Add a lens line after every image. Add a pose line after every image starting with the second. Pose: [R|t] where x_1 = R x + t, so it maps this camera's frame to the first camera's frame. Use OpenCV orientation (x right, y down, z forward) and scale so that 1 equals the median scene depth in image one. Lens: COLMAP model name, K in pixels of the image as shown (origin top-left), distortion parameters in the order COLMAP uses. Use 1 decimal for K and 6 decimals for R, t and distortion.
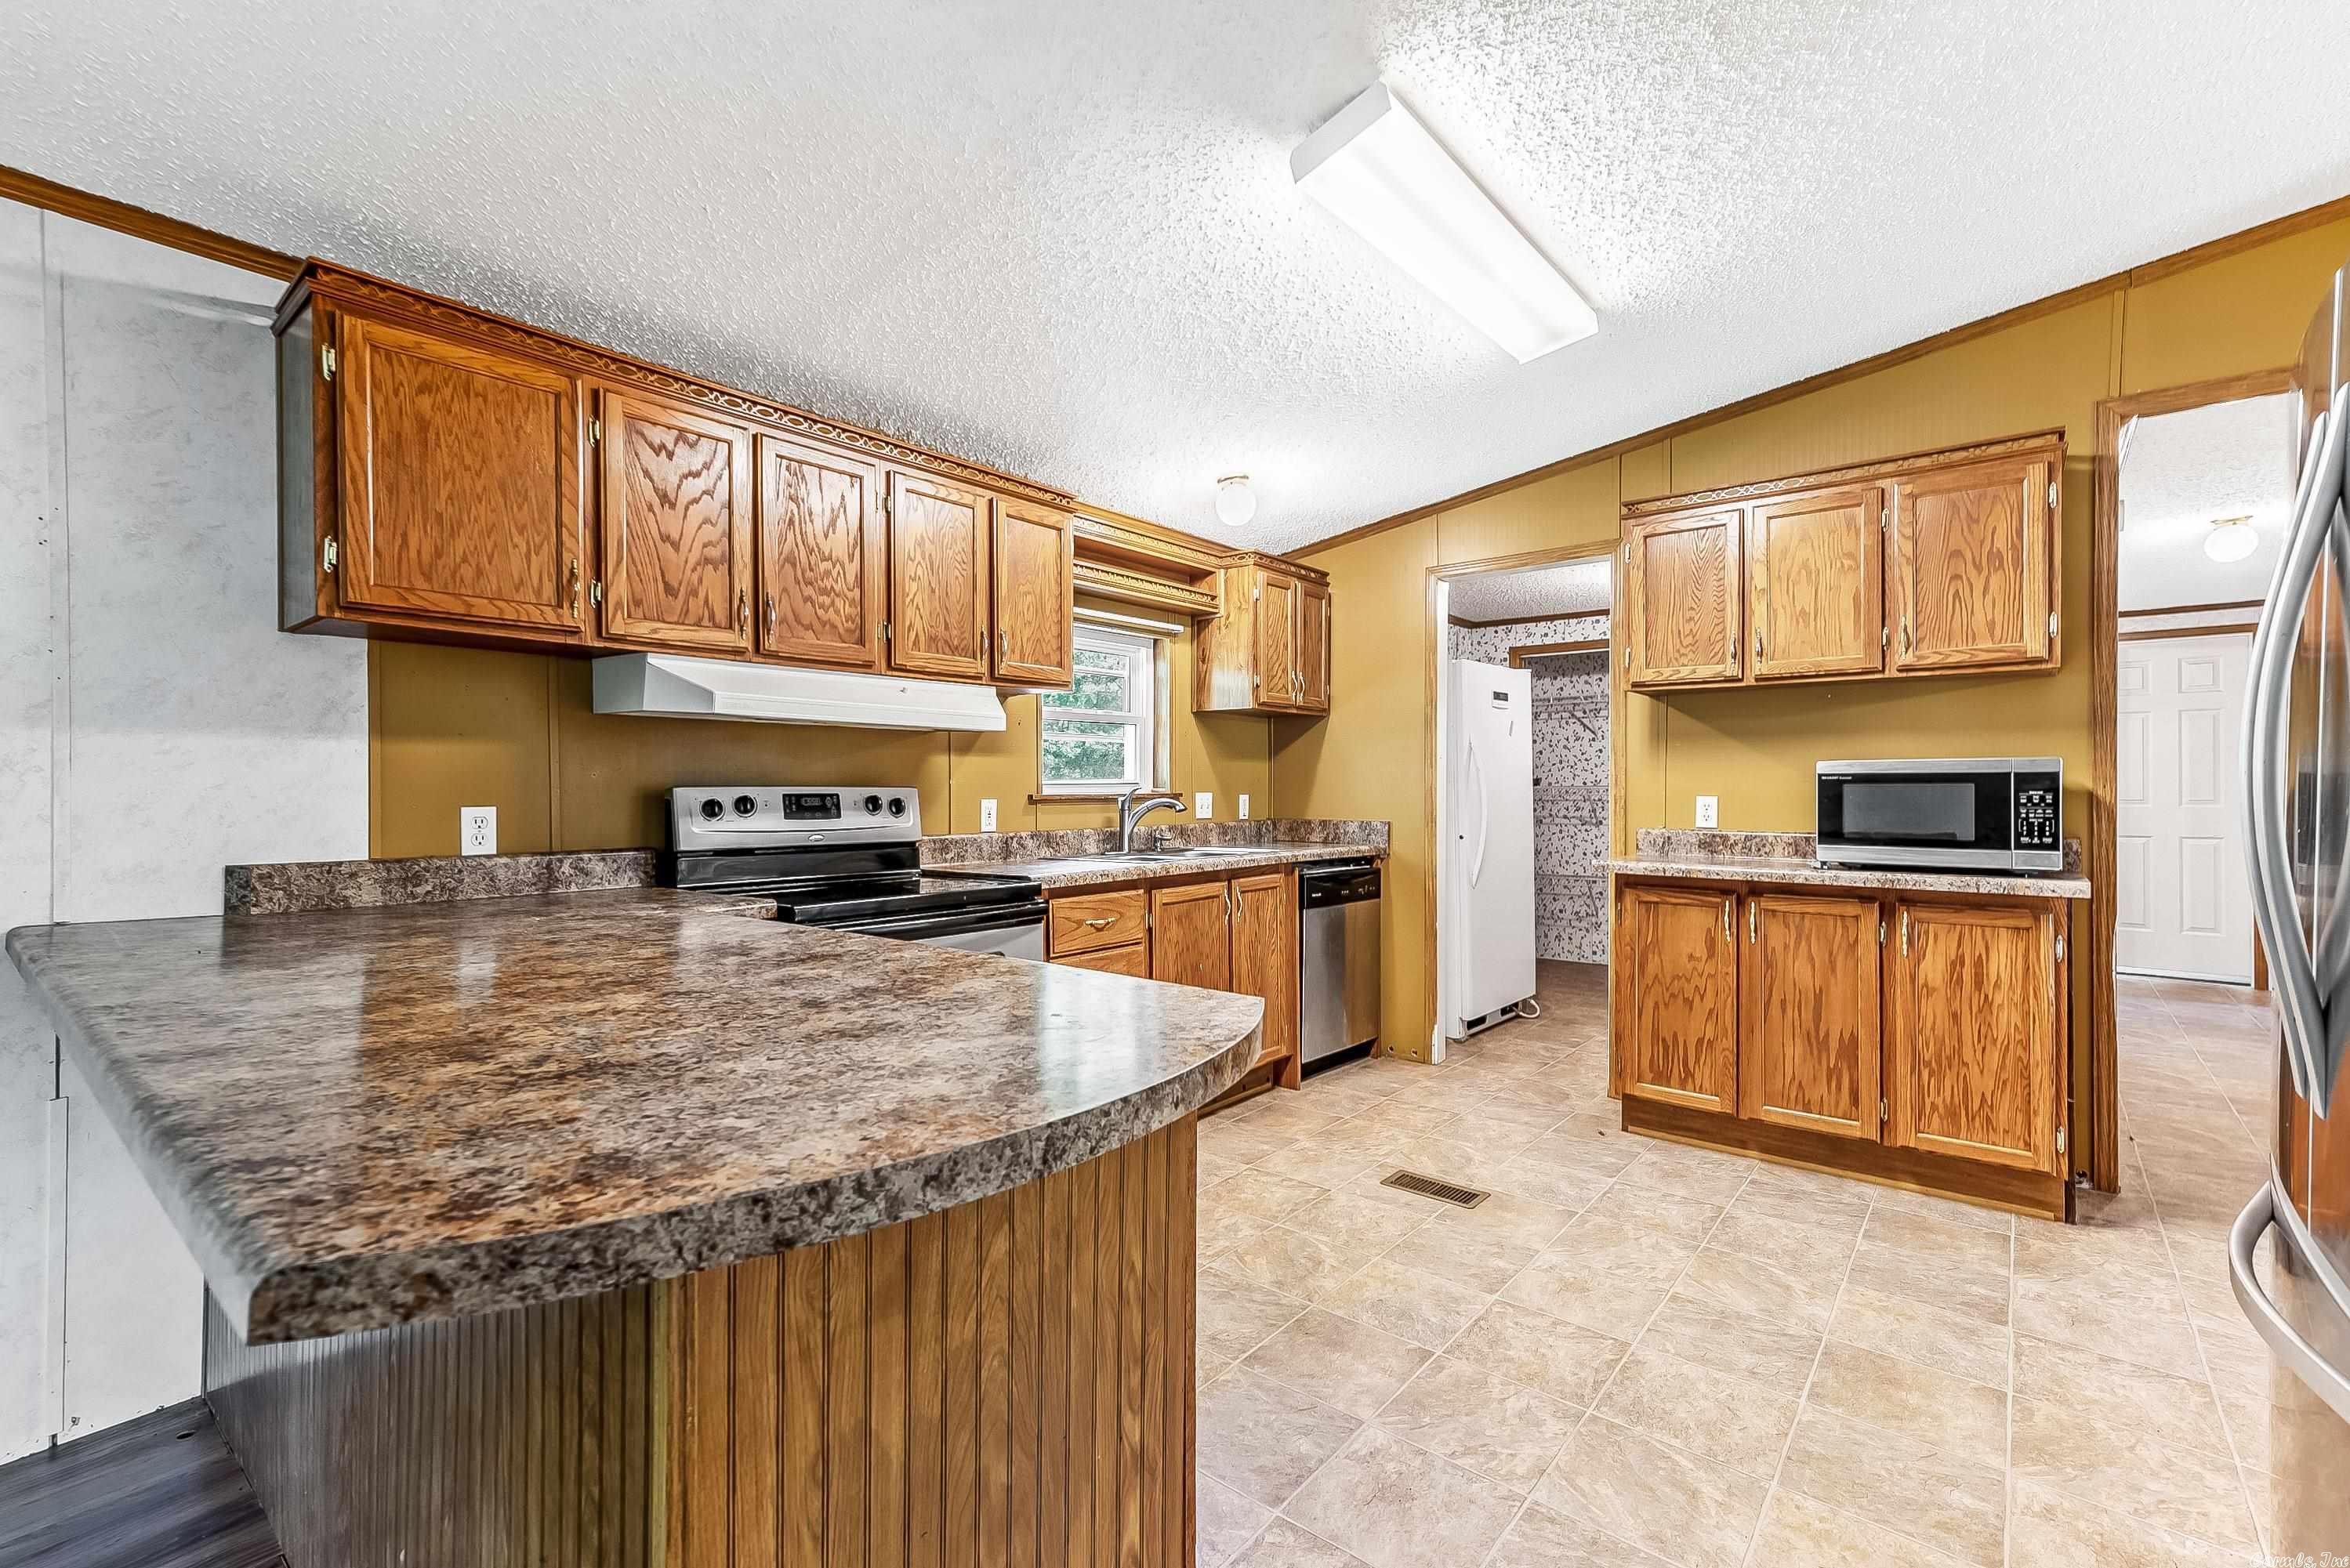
lens RADIAL K [[1013.6, 0, 1163.3], [0, 1013.6, 781.6], [0, 0, 1]] dist [0.006038, 0.000196]
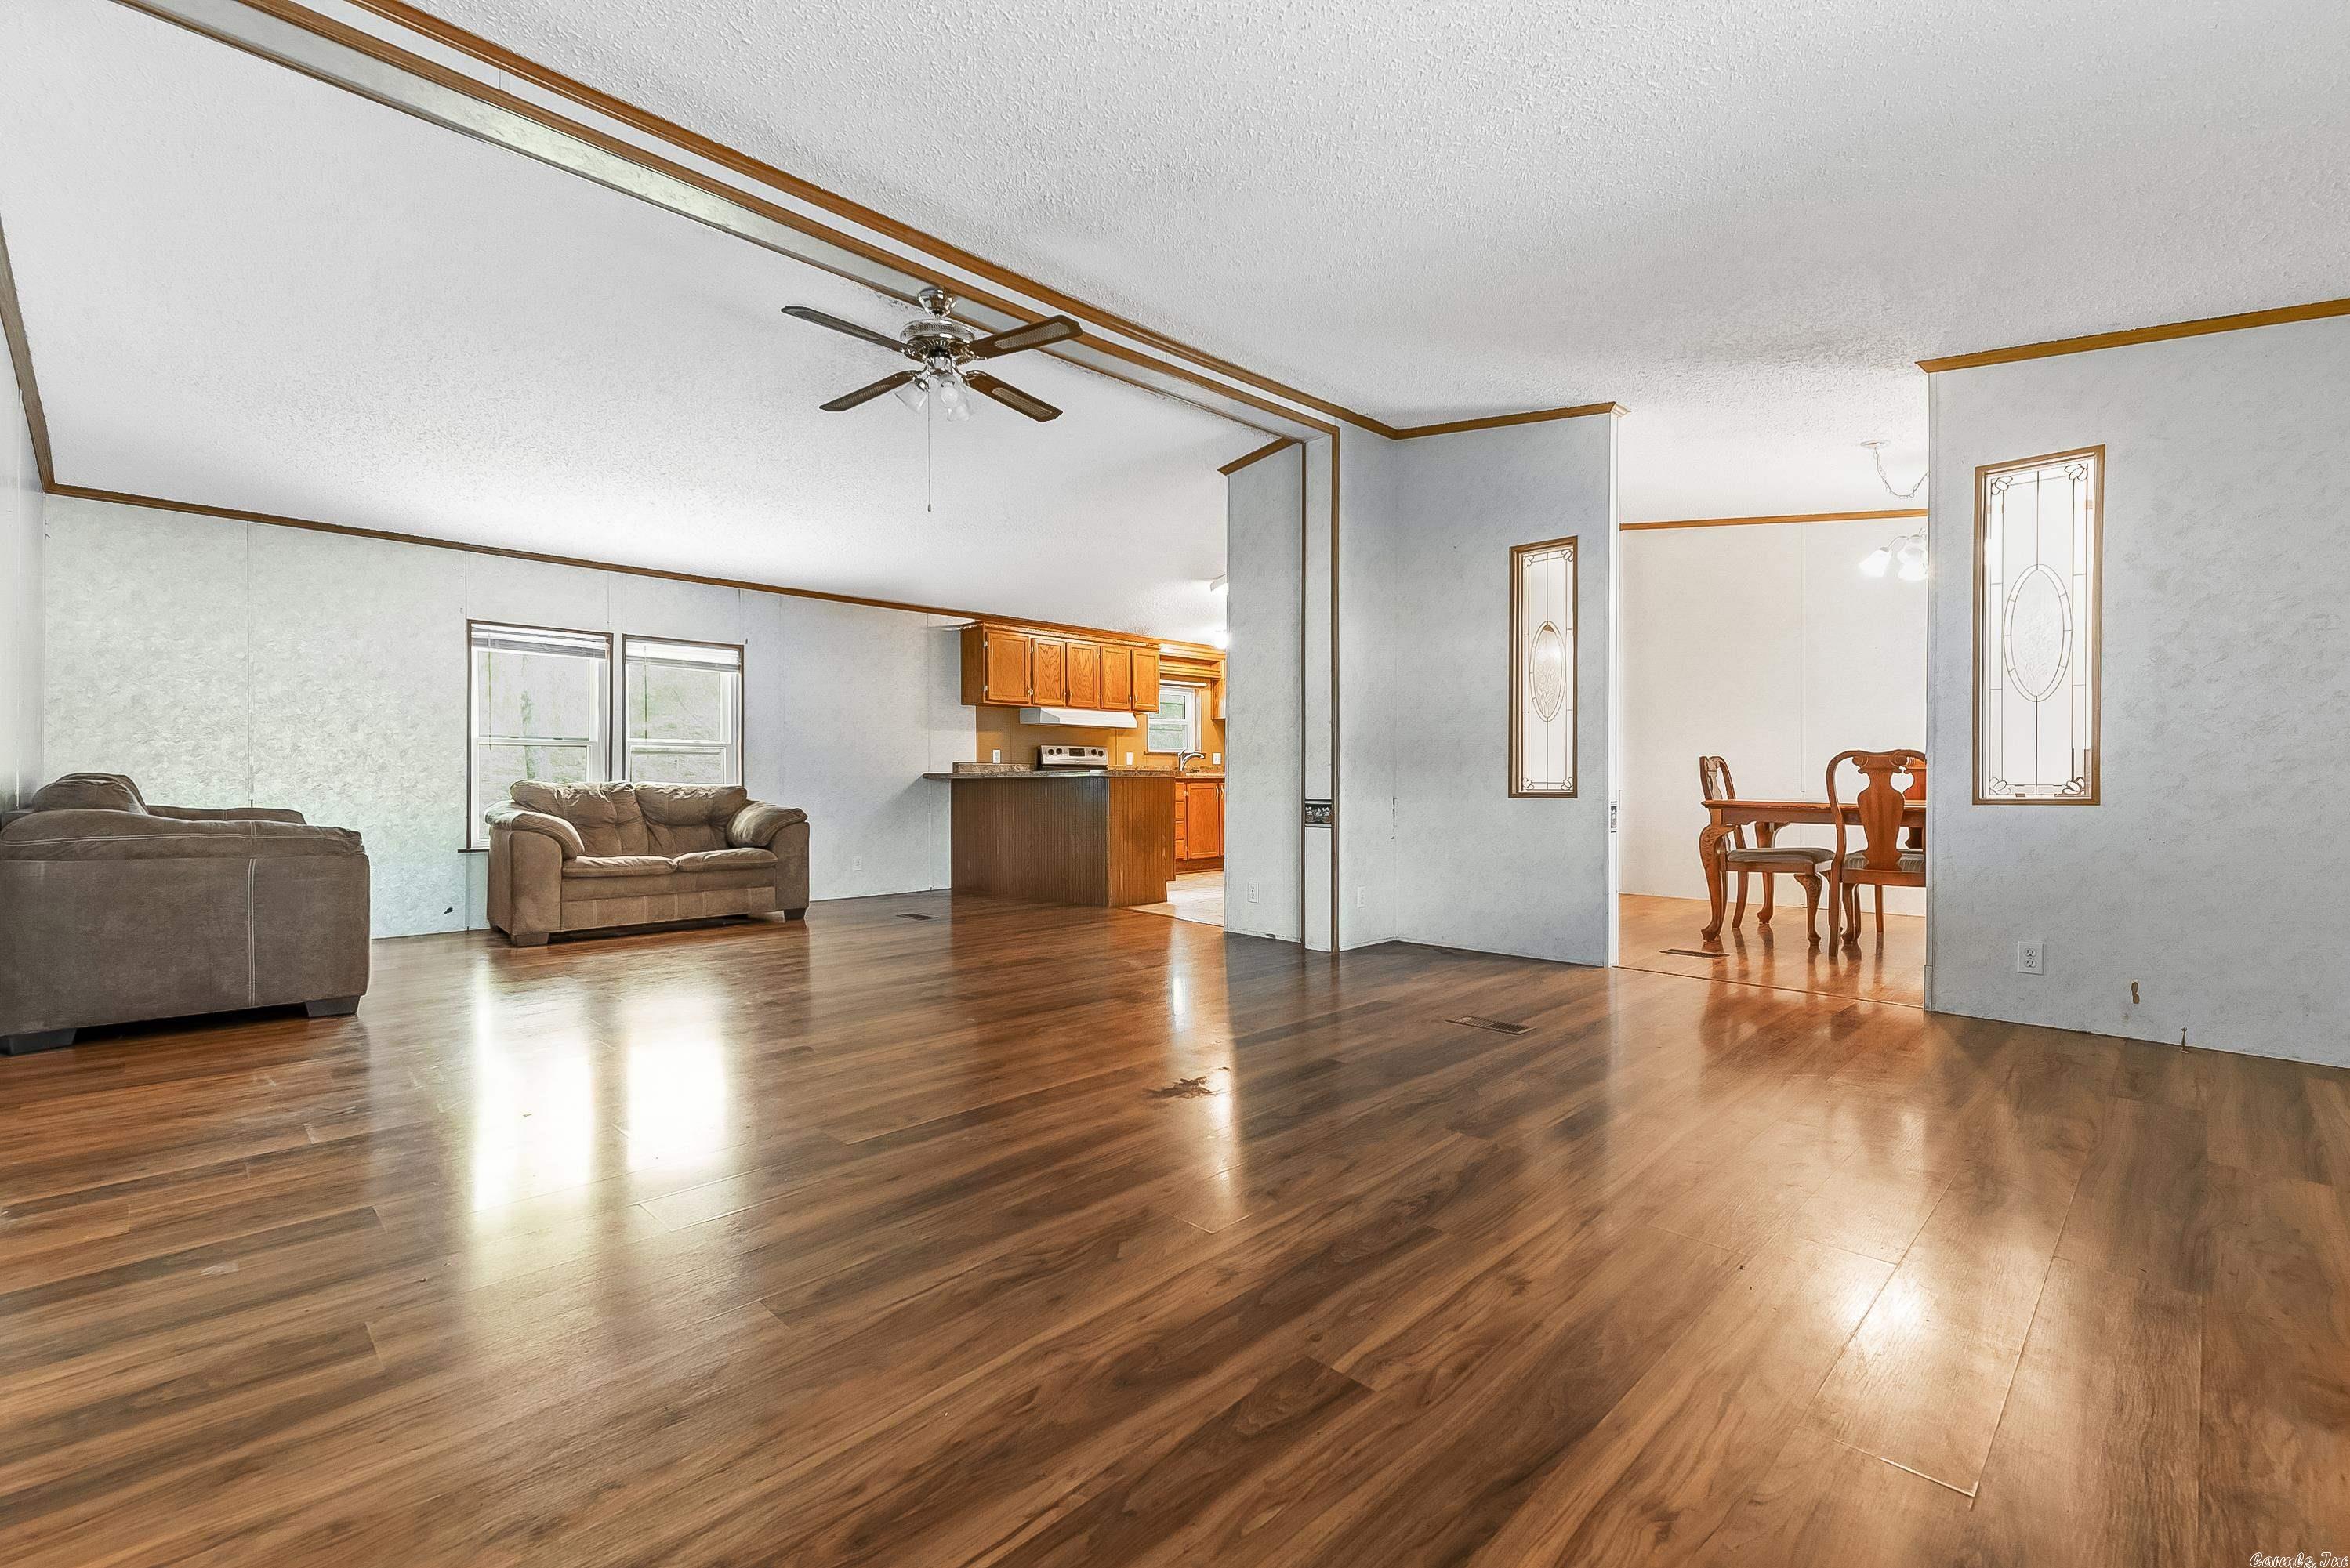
lens RADIAL K [[1033.5, 0, 1175.0], [0, 1033.5, 784.0], [0, 0, 1]] dist [0.001479, 0.000256]
pose [[0.995967, -0.003954, -0.089638, 0.232045], [0.004282, 0.999985, 0.003465, 0.106722], [0.089623, -0.003835, 0.995968, -2.054043]]
